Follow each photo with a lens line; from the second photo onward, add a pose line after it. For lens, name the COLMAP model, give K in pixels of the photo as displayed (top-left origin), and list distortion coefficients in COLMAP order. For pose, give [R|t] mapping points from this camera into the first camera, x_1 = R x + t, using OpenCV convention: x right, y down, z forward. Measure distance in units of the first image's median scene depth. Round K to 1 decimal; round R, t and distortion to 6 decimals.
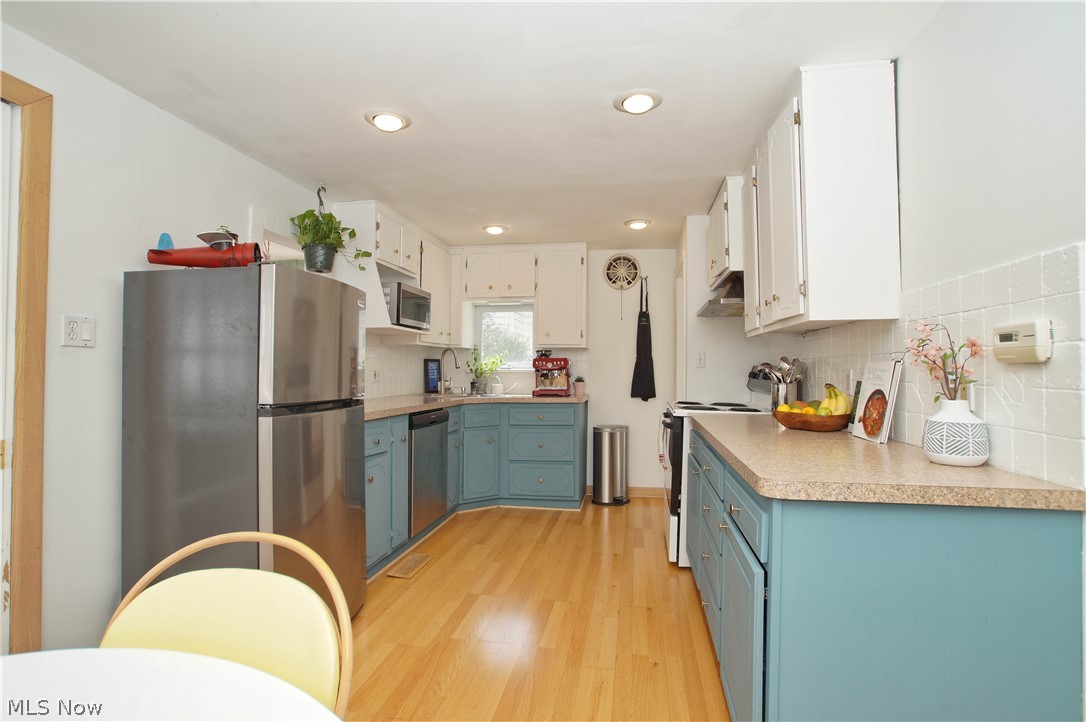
lens RADIAL K [[529.9, 0, 540.8], [0, 529.9, 364.8], [0, 0, 1]] dist [-0.016188, 0.000942]
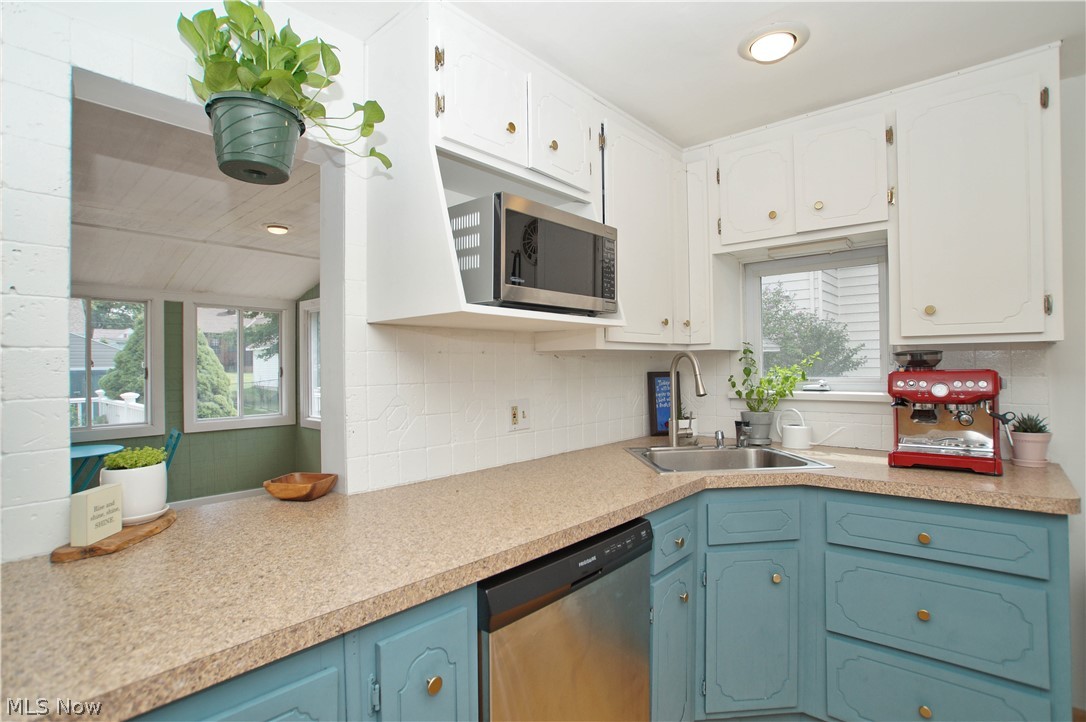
lens RADIAL K [[583.6, 0, 541.2], [0, 583.6, 356.6], [0, 0, 1]] dist [-0.001854, 0.001385]
pose [[0.874986, -0.024052, -0.483550, -0.030774], [0.019003, 0.999702, -0.015339, -0.022480], [0.483775, 0.004233, 0.875182, 0.478921]]
